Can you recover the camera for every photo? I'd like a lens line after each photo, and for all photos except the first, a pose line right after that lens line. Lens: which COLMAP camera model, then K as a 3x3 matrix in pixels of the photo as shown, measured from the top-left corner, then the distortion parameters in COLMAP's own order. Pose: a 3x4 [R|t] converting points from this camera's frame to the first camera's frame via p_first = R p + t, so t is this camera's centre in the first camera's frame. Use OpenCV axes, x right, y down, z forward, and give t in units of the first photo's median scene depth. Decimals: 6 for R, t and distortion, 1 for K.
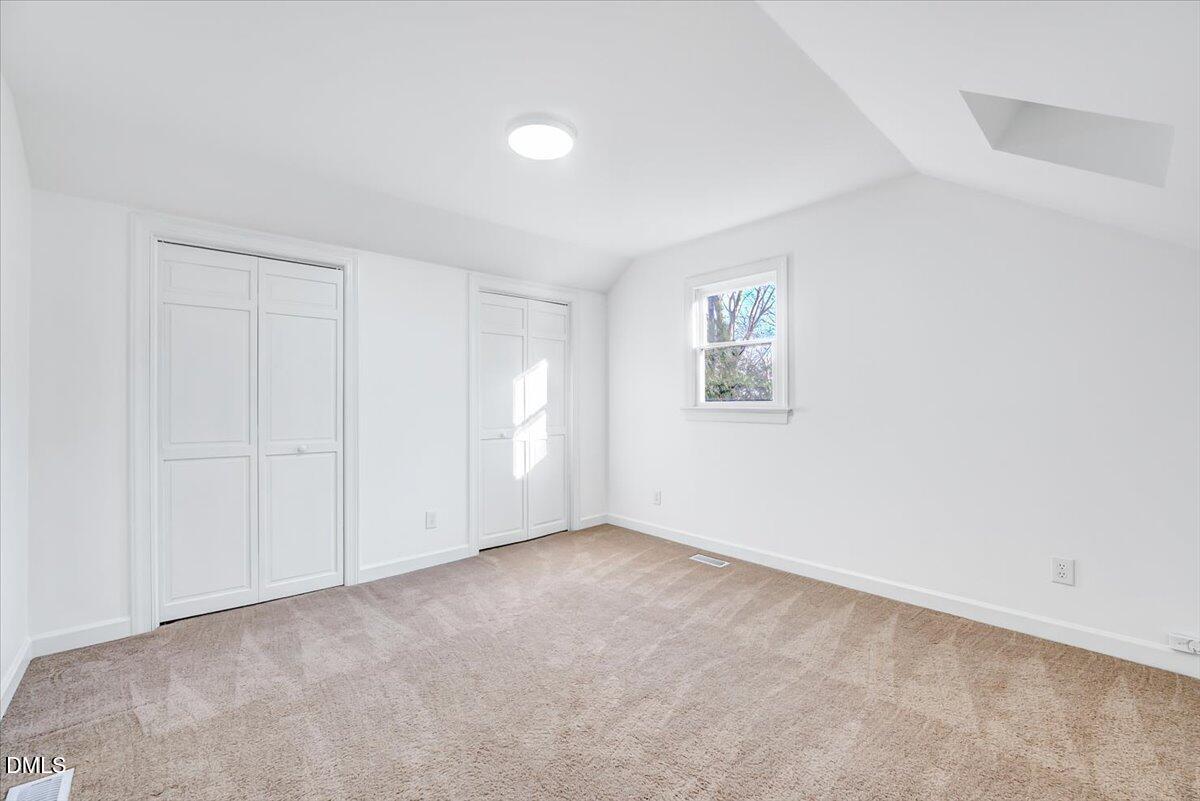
lens RADIAL K [[482.5, 0, 597.1], [0, 482.5, 402.7], [0, 0, 1]] dist [-0.014027, 0.000019]
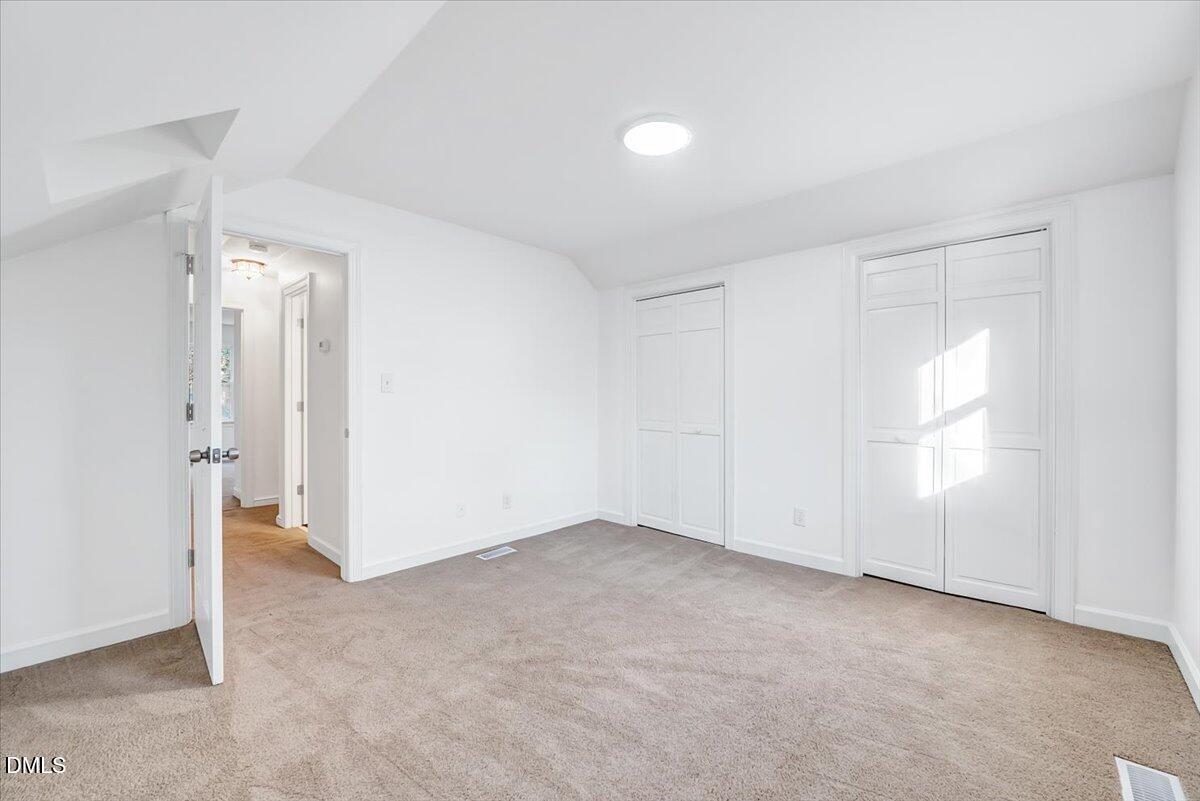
lens RADIAL K [[482.5, 0, 597.1], [0, 482.5, 402.7], [0, 0, 1]] dist [-0.014027, 0.000019]
pose [[0.091436, 0.018587, -0.995637, 0.616233], [0.005026, 0.999804, 0.019126, -0.008618], [0.995798, -0.006753, 0.091325, 0.539843]]
